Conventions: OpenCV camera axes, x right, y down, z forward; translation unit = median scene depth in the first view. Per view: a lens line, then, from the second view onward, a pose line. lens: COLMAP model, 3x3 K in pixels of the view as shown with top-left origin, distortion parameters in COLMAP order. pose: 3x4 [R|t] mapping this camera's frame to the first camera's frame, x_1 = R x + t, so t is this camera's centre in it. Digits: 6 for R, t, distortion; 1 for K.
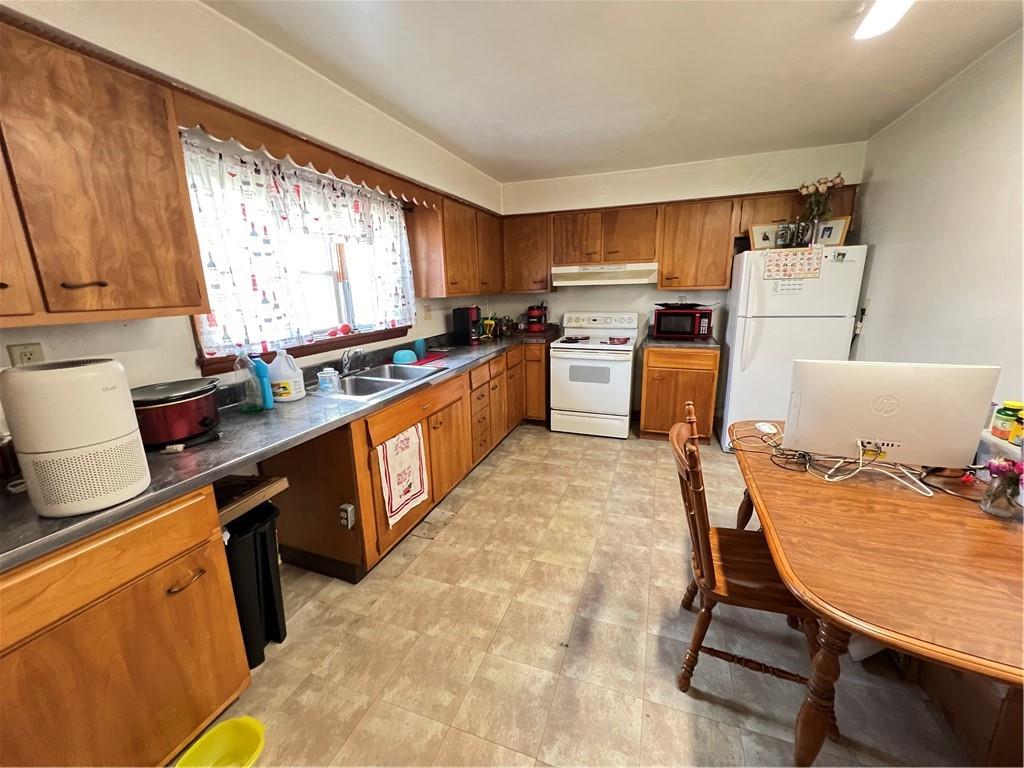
lens RADIAL K [[410.4, 0, 513.7], [0, 410.4, 382.6], [0, 0, 1]] dist [0.001363, 0.000169]
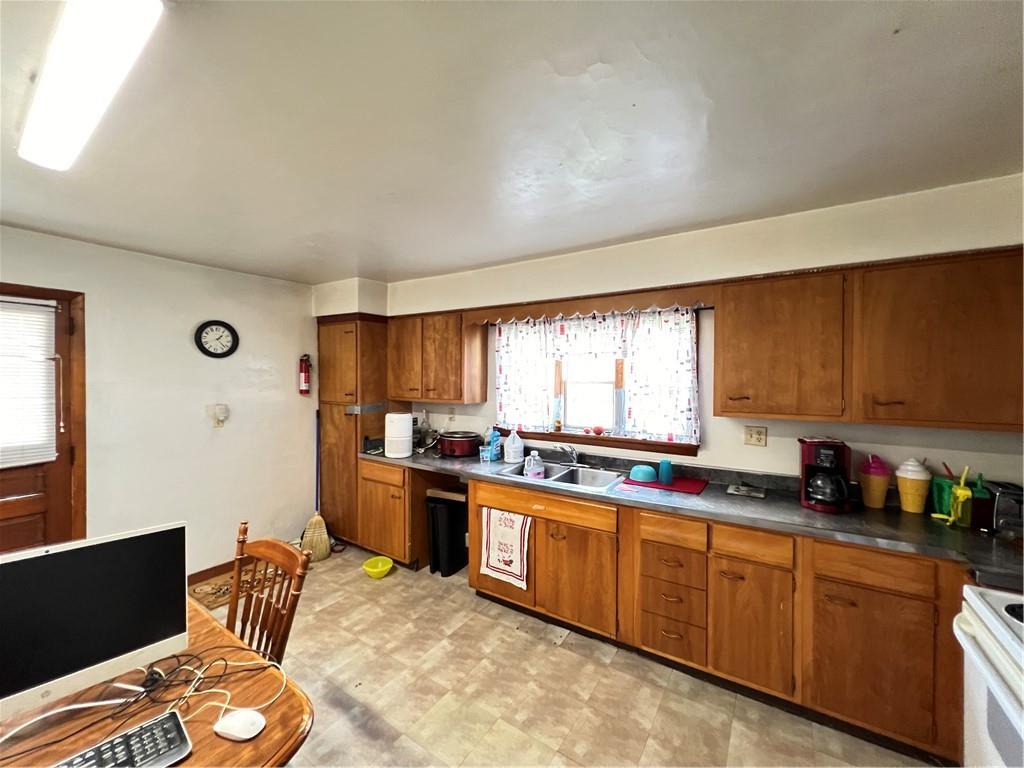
lens RADIAL K [[410.4, 0, 518.4], [0, 410.4, 382.0], [0, 0, 1]] dist [0.001363, 0.000169]
pose [[-0.228087, 0.030777, -0.973154, 0.970126], [-0.225952, 0.970540, 0.083653, -0.392572], [0.947060, 0.238967, -0.214413, 1.278028]]
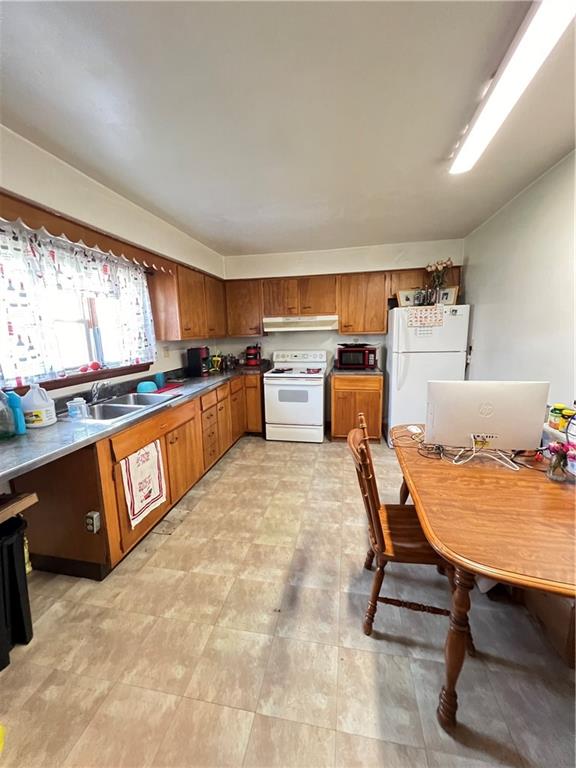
lens RADIAL K [[307.8, 0, 287.8], [0, 307.8, 380.8], [0, 0, 1]] dist [0.001363, 0.000169]
pose [[0.987467, -0.025596, 0.155734, 0.020252], [0.037068, 0.996772, -0.071217, 0.001861], [-0.153408, 0.076098, 0.985228, 0.005404]]
